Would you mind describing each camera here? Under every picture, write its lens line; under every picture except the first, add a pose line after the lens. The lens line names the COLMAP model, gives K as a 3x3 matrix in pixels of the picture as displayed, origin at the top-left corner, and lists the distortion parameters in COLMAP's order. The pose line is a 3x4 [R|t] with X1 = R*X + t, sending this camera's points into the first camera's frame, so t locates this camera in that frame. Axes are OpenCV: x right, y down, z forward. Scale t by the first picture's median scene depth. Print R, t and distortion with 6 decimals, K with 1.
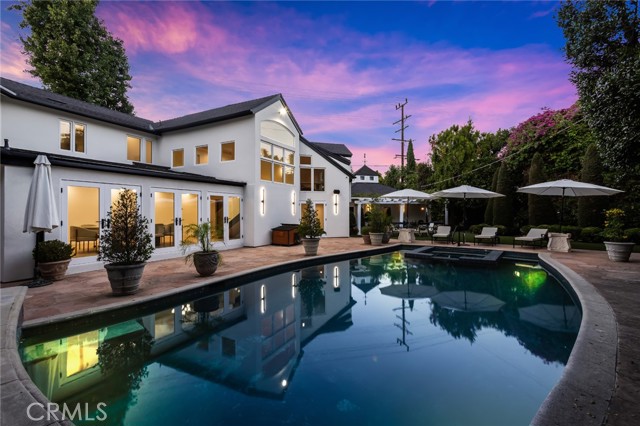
lens RADIAL K [[287.8, 0, 320.0], [0, 287.8, 213.0], [0, 0, 1]] dist [-0.014681, 0.010058]
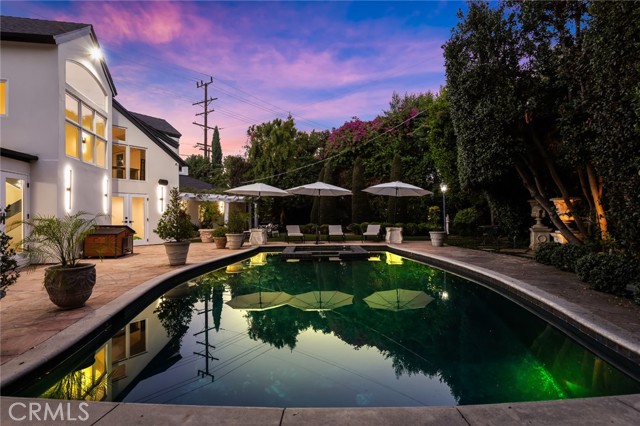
lens RADIAL K [[344.9, 0, 320.0], [0, 344.9, 213.0], [0, 0, 1]] dist [0.004471, 0.001873]
pose [[0.785156, 0.001699, 0.619295, -0.157978], [0.004624, 0.999952, -0.008607, 0.013094], [-0.619280, 0.009622, 0.785111, 0.051208]]
